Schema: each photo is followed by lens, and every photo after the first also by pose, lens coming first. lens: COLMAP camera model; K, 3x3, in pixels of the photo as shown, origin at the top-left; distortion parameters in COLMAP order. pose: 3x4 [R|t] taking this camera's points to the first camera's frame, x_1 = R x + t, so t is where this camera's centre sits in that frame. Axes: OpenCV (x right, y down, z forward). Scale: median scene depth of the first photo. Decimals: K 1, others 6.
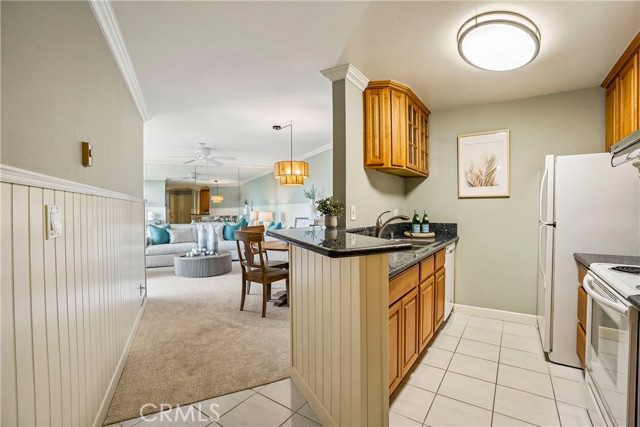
lens RADIAL K [[293.8, 0, 320.0], [0, 293.8, 213.5], [0, 0, 1]] dist [-0.072605, 0.026265]
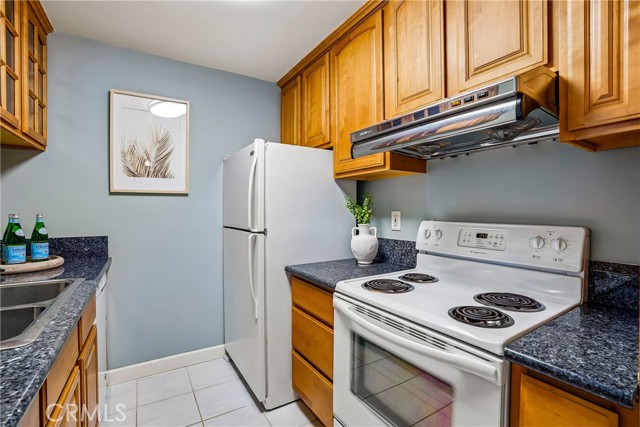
lens RADIAL K [[293.8, 0, 320.0], [0, 293.8, 213.5], [0, 0, 1]] dist [-0.072605, 0.026265]
pose [[0.402590, -0.006908, 0.915354, 0.139860], [0.015401, 0.999881, 0.000772, -0.006963], [-0.915251, 0.013787, 0.402649, 0.442163]]
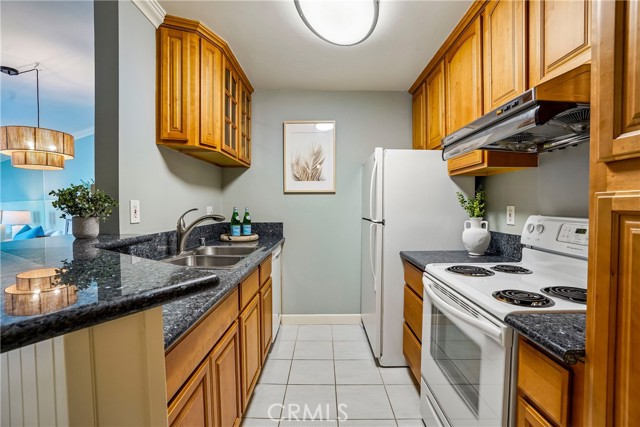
lens RADIAL K [[293.8, 0, 320.0], [0, 293.8, 213.5], [0, 0, 1]] dist [-0.072605, 0.026265]
pose [[0.831225, -0.012208, 0.555802, 0.094168], [0.007666, 0.999916, 0.010497, -0.001479], [-0.555883, -0.004464, 0.831249, 0.249825]]
